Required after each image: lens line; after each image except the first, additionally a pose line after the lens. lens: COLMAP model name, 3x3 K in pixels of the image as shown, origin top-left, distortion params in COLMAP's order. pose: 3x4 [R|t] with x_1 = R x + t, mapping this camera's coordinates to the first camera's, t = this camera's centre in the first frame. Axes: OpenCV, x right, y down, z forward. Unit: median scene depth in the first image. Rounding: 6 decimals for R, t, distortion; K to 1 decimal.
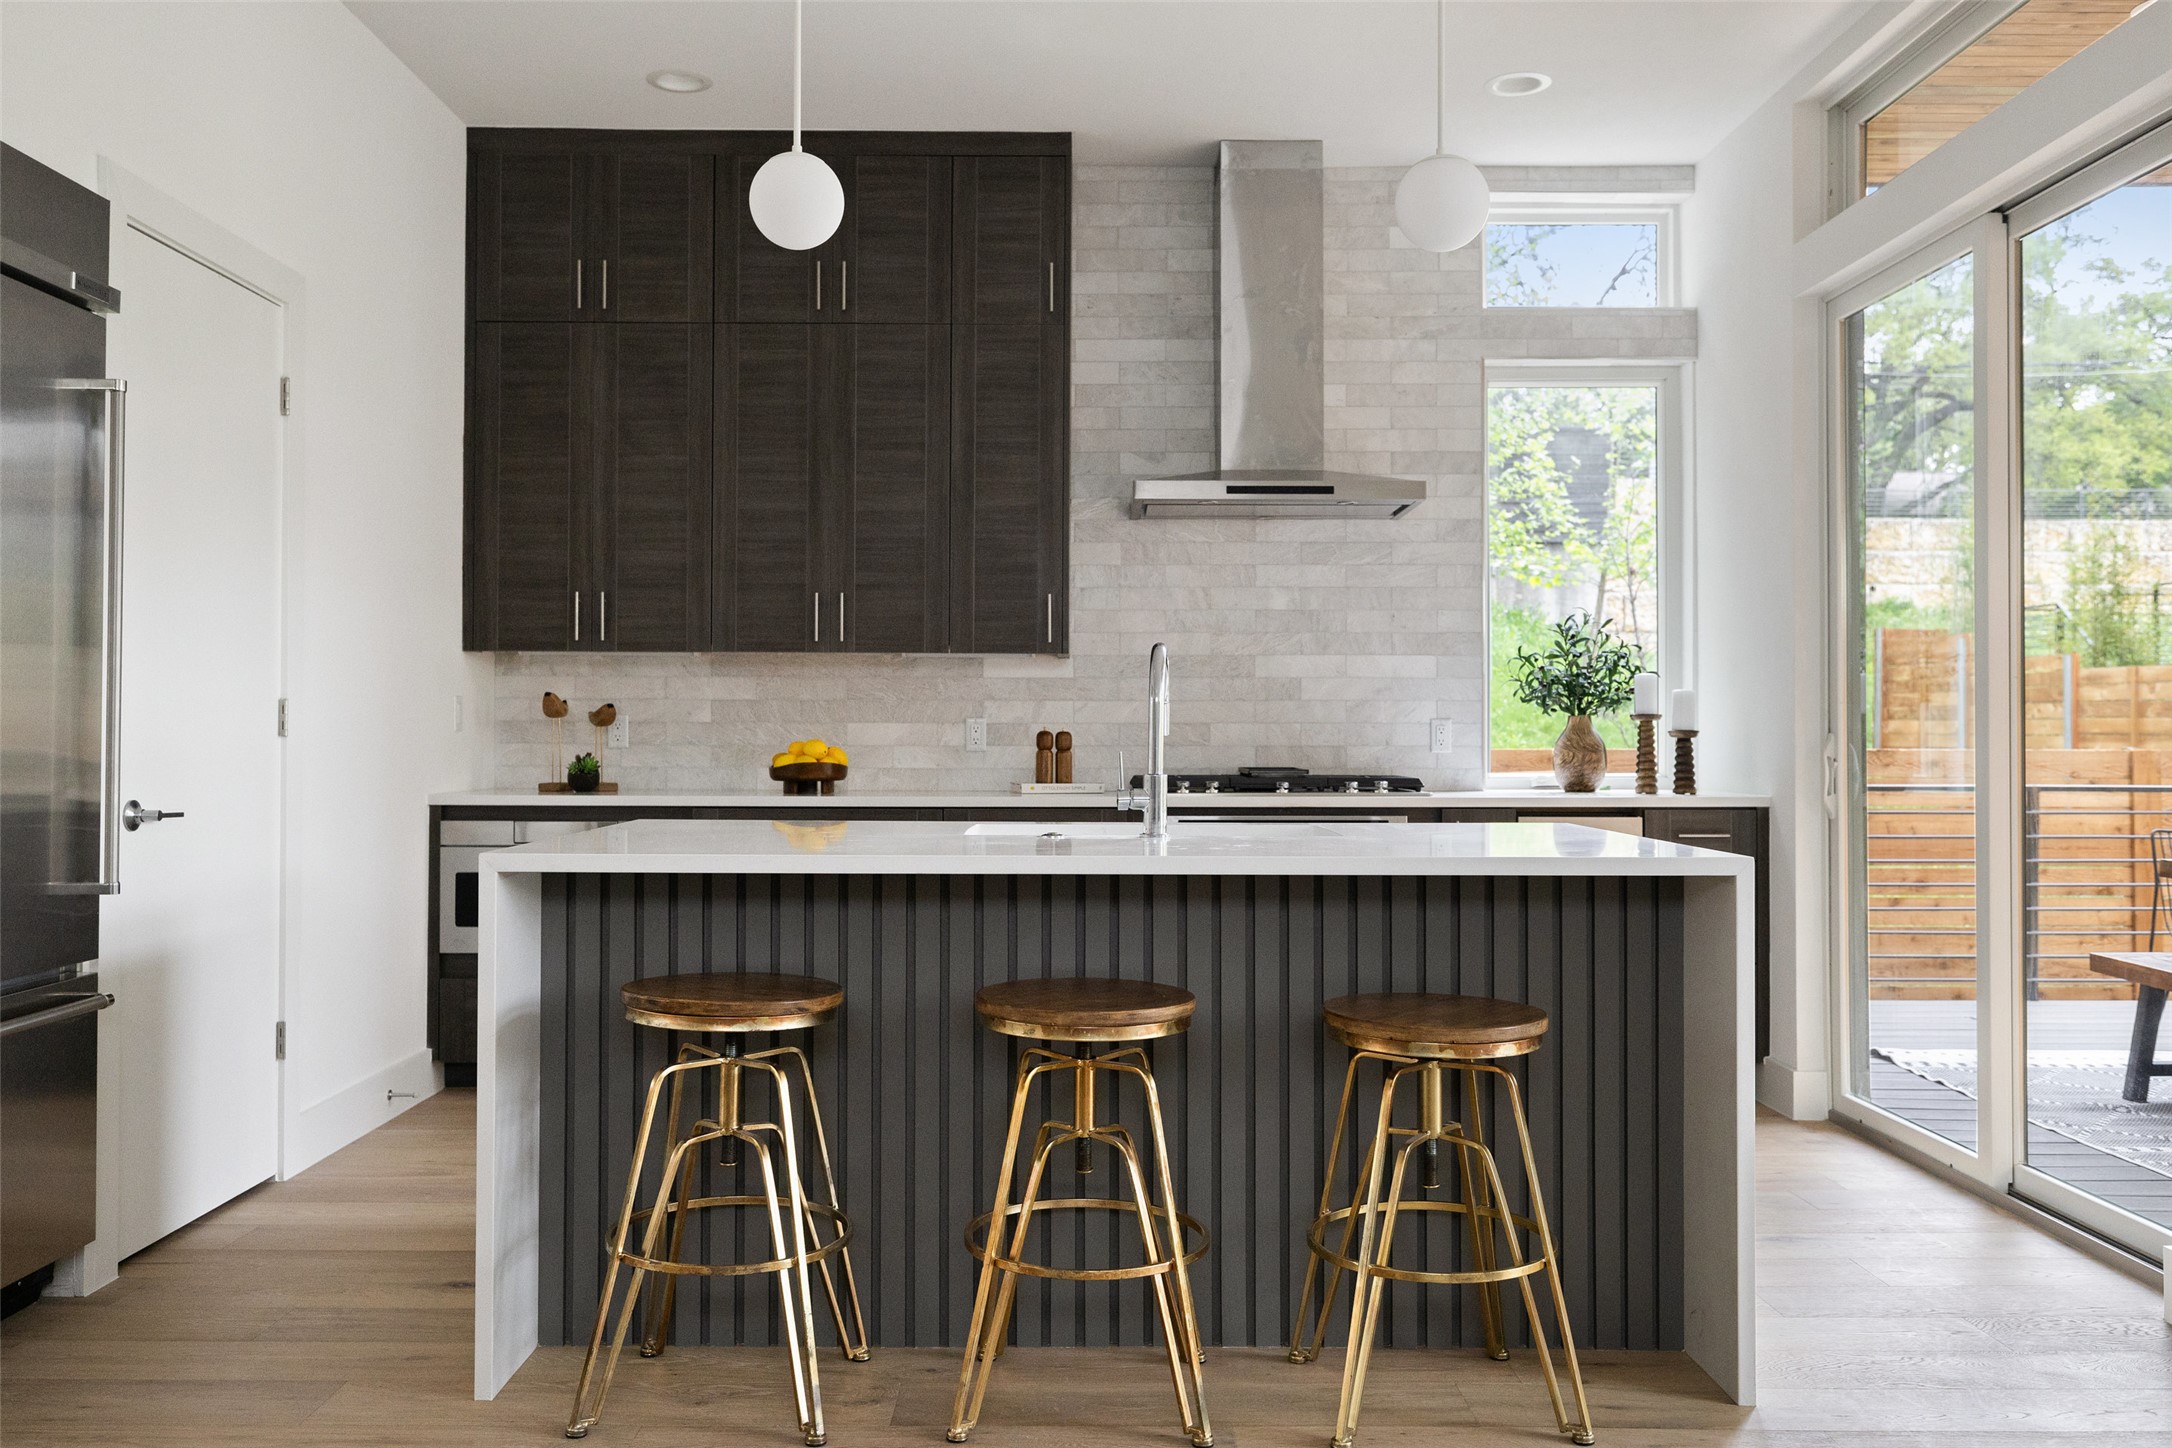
lens RADIAL K [[1789.9, 0, 1085.6], [0, 1789.9, 713.2], [0, 0, 1]] dist [-0.006618, 0.003955]
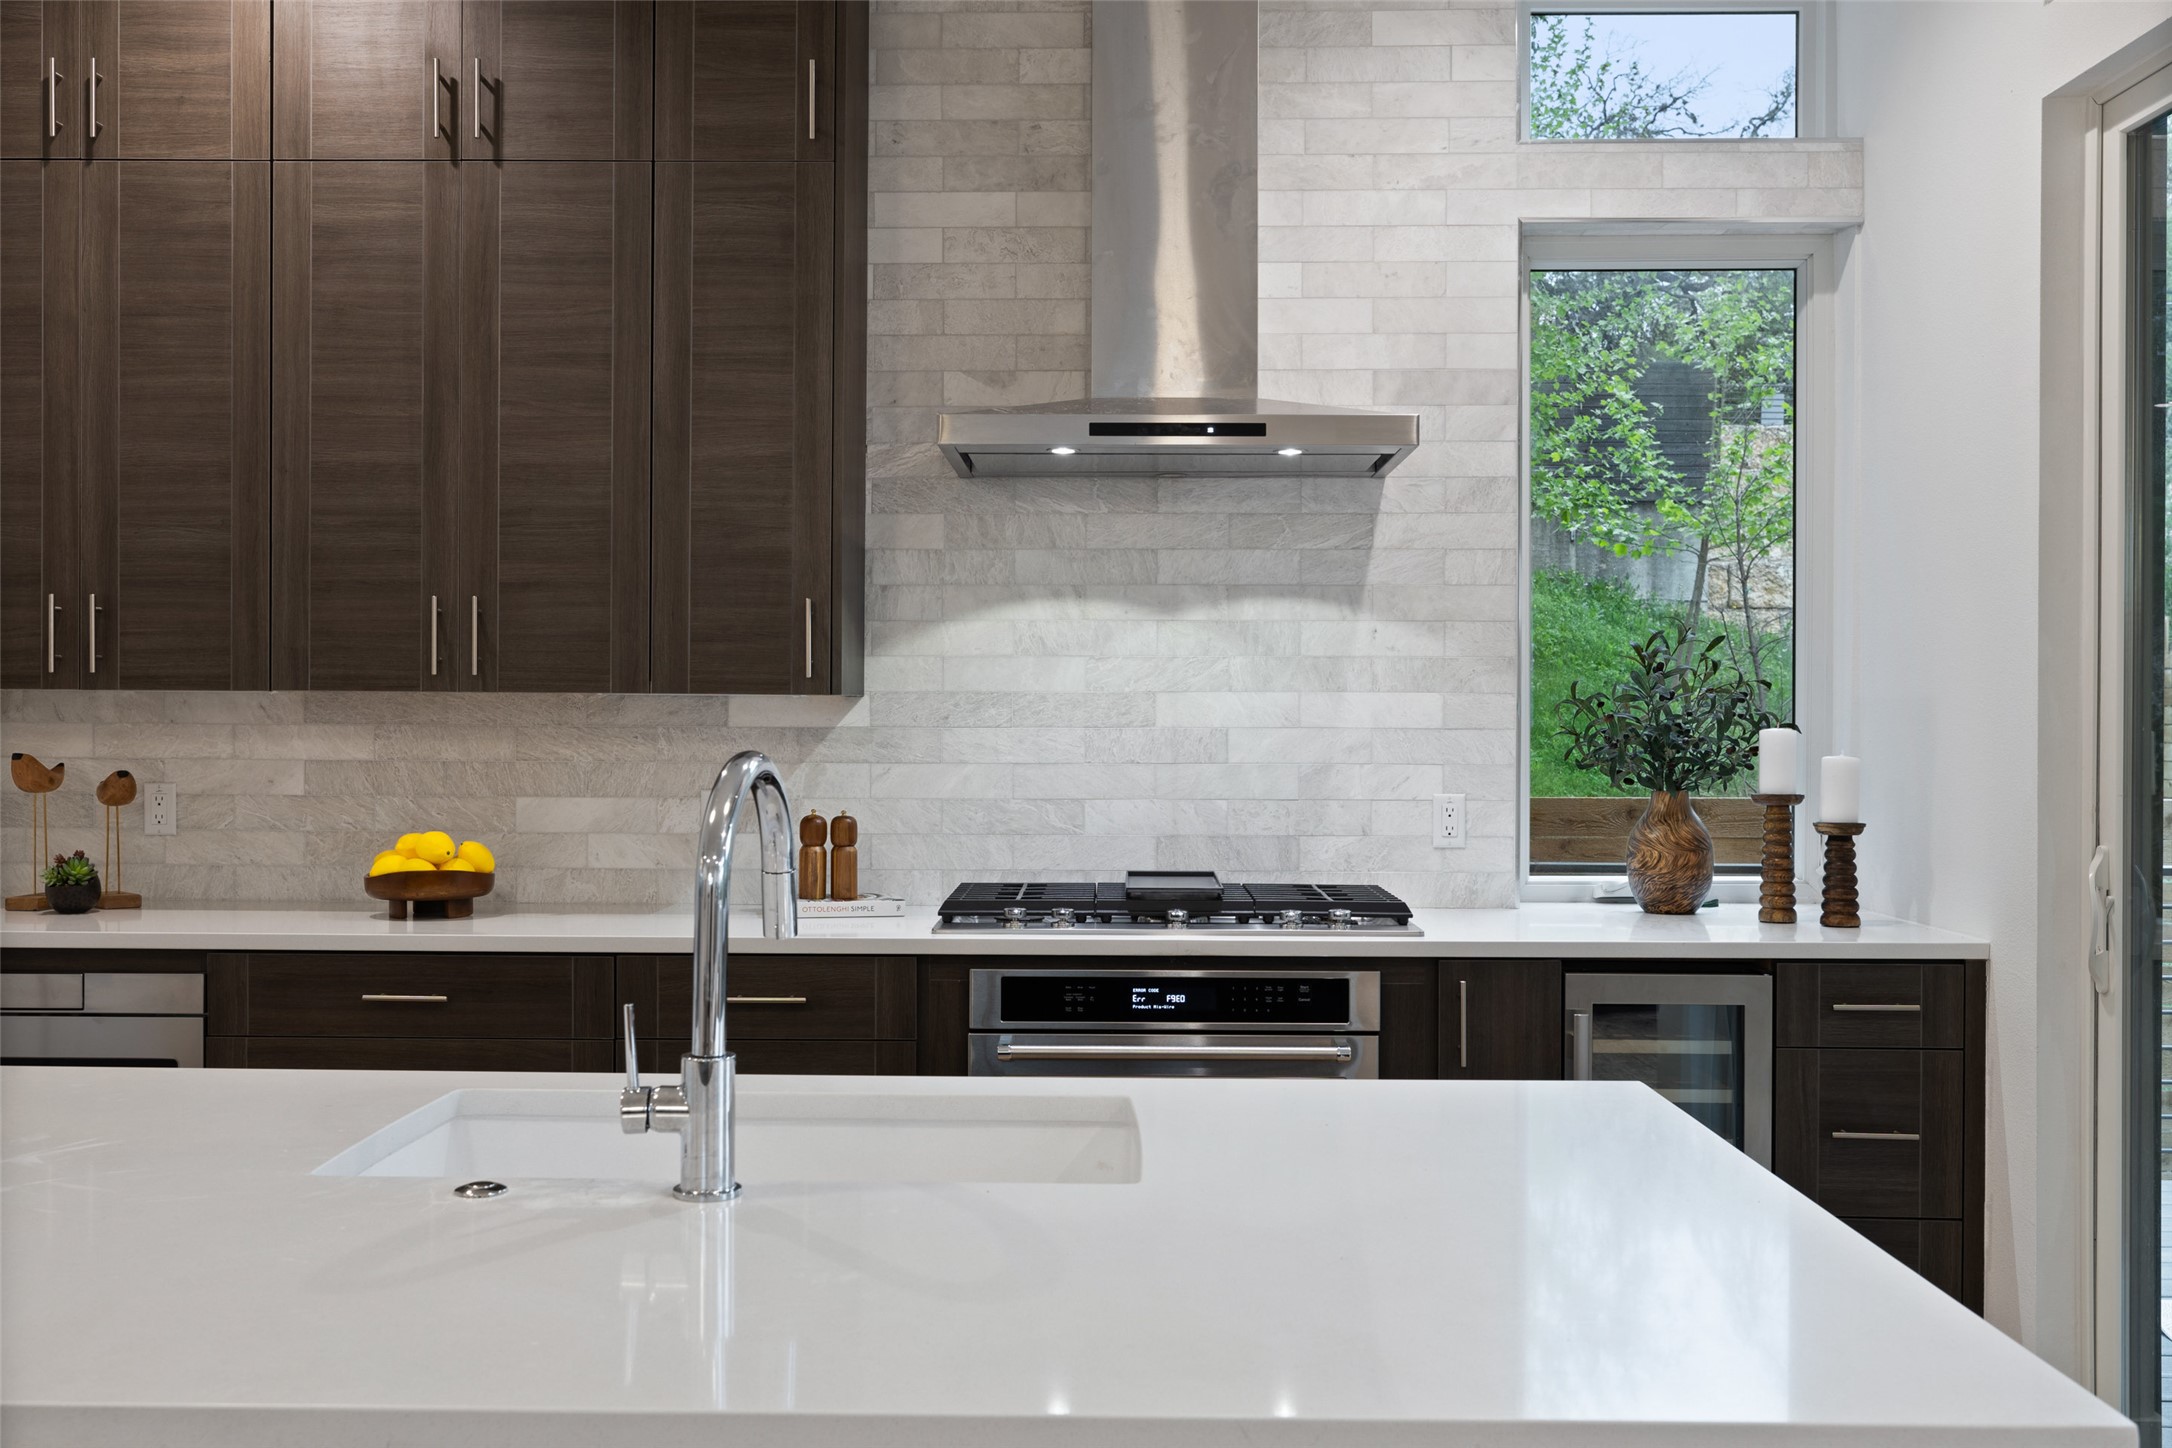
lens RADIAL K [[2016.6, 0, 1082.4], [0, 2016.6, 729.1], [0, 0, 1]] dist [-0.003478, 0.000000]
pose [[0.999865, 0.002092, -0.016305, 0.080537], [-0.001789, 0.999826, 0.018590, -0.032645], [0.016341, -0.018558, 0.999694, 0.286645]]
